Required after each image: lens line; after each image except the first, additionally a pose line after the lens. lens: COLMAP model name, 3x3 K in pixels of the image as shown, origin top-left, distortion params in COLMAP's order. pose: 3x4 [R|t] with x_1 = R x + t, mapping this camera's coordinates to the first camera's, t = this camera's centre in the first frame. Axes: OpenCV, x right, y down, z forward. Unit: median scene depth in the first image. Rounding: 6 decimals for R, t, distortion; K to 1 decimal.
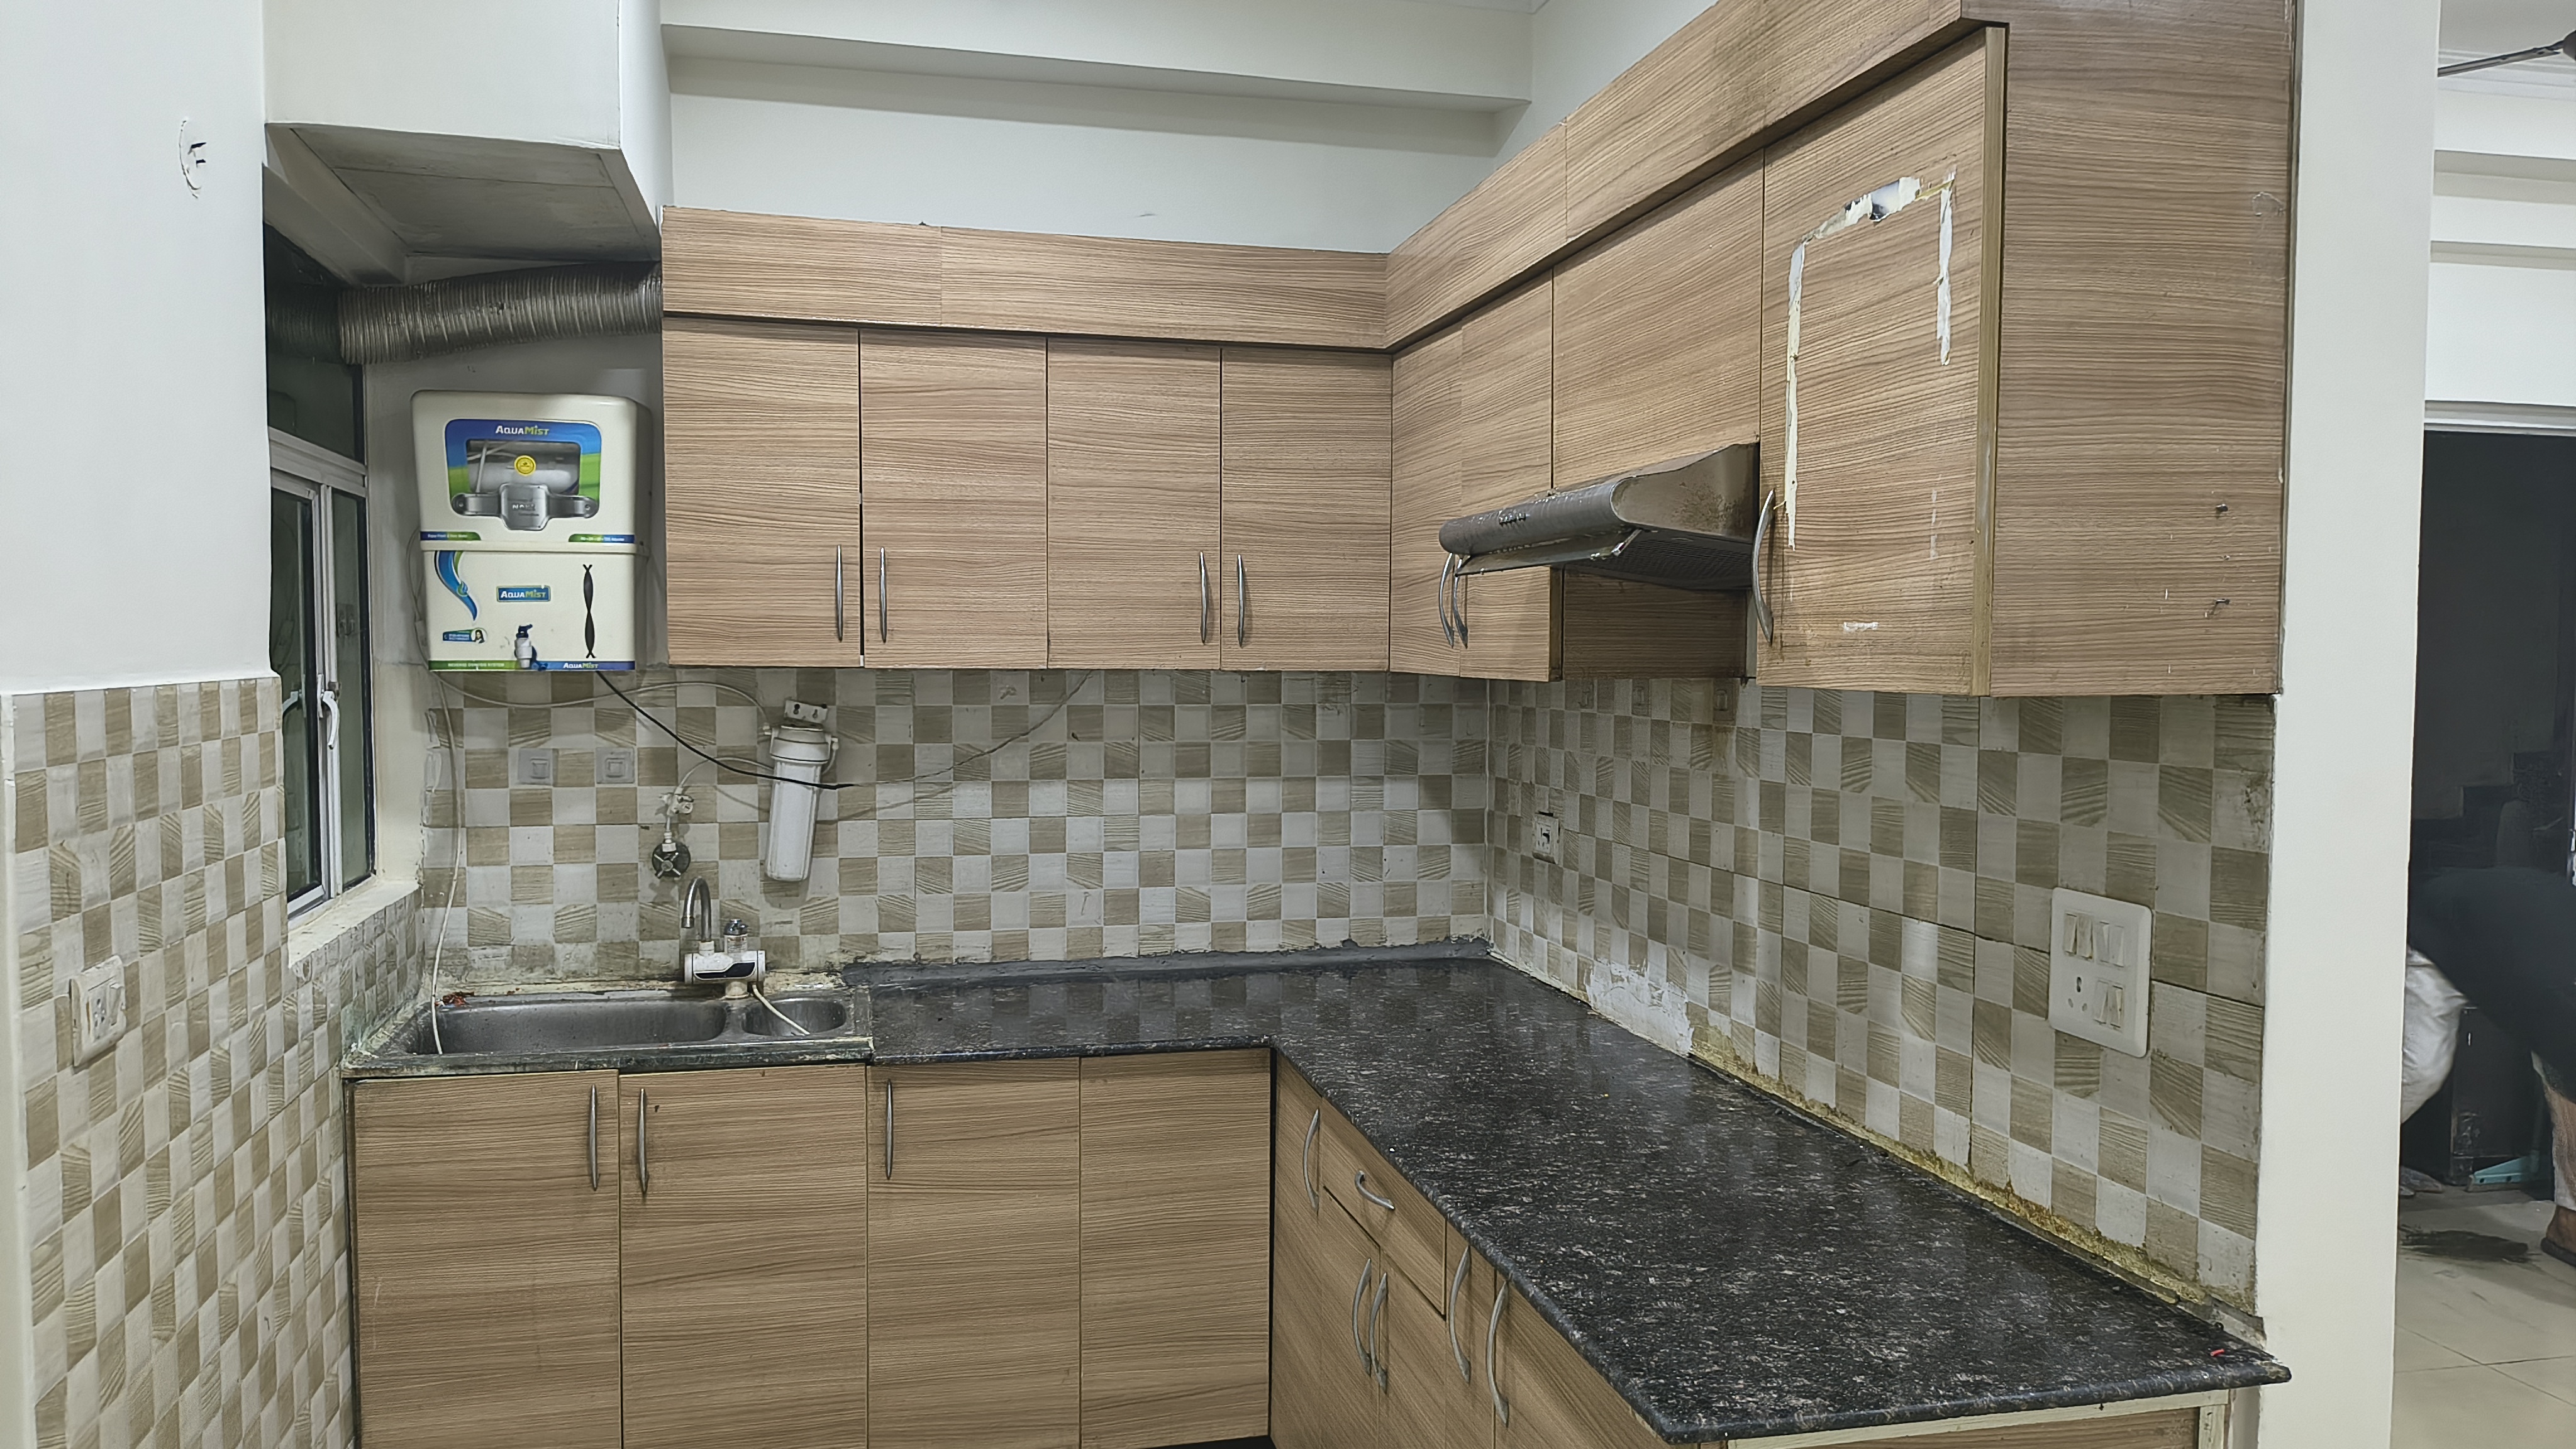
lens RADIAL K [[1779.5, 0, 1279.6], [0, 1779.5, 733.8], [0, 0, 1]] dist [0.008760, -0.014594]
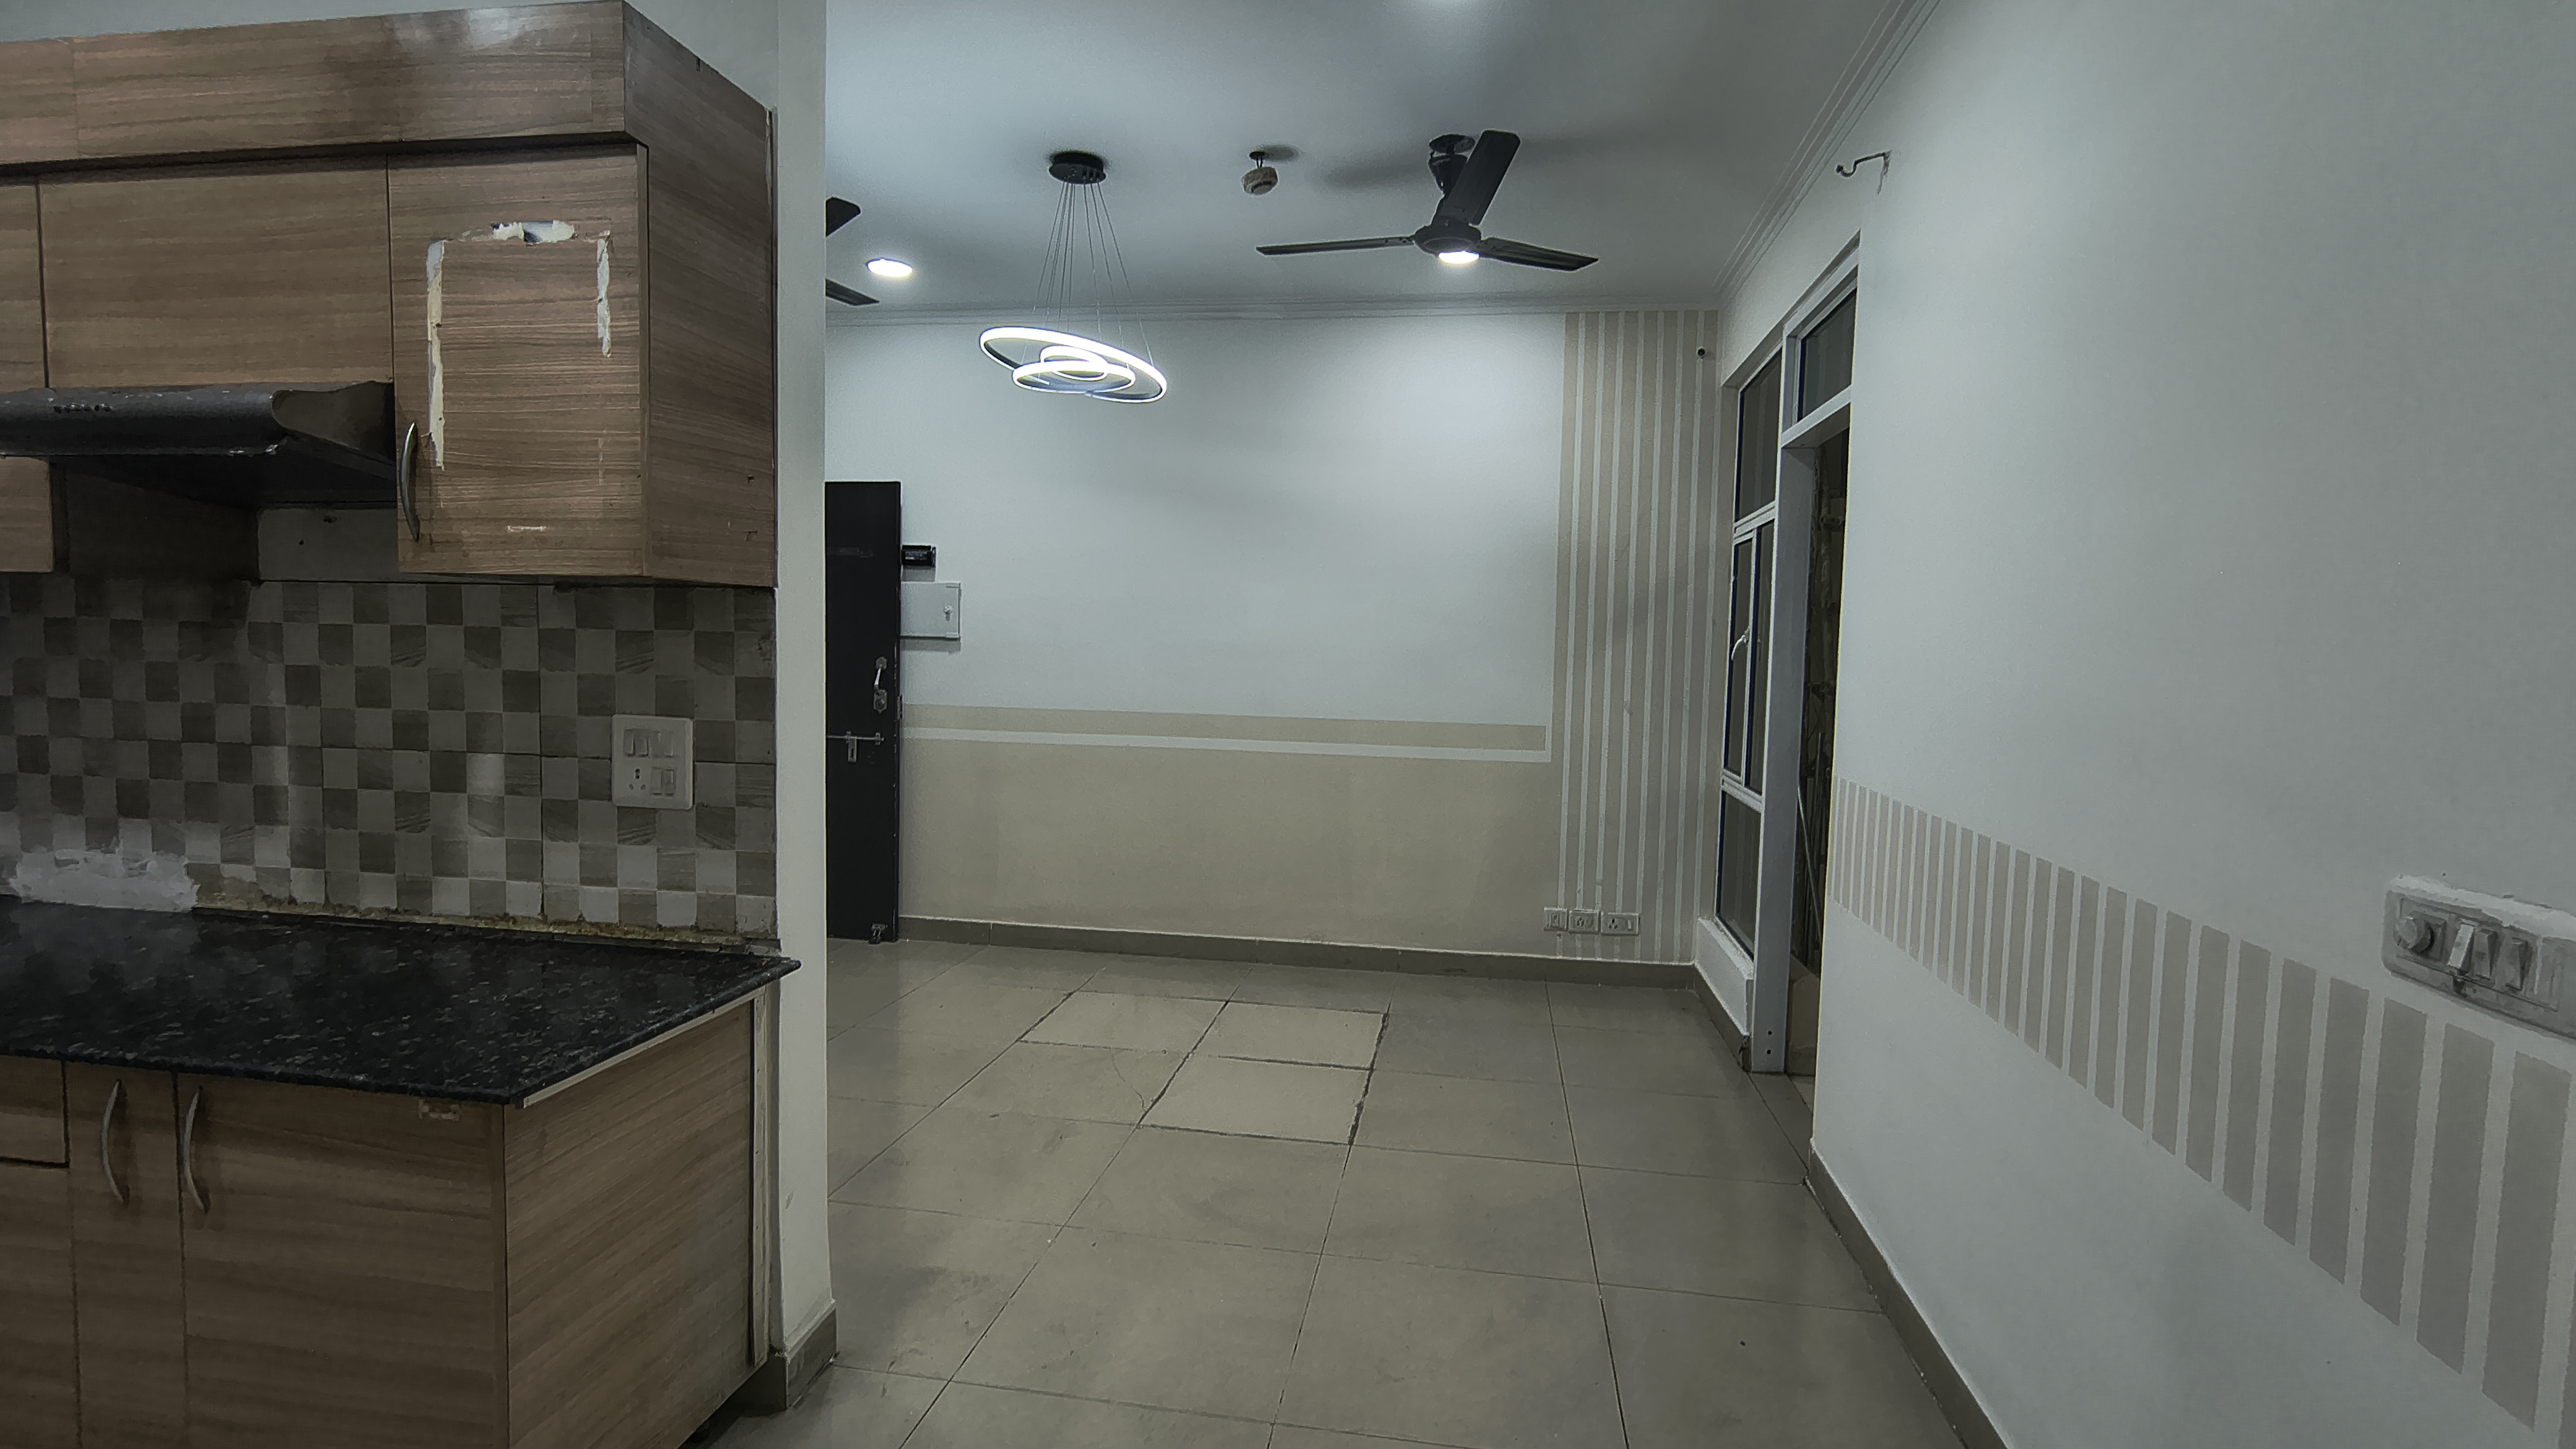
lens RADIAL K [[1192.4, 0, 1289.1], [0, 1192.4, 717.3], [0, 0, 1]] dist [0.003000, 0.001448]
pose [[0.366868, -0.053833, 0.928714, -0.320288], [0.029364, 0.998497, 0.046278, 0.059293], [-0.929810, 0.010293, 0.367897, 0.075853]]
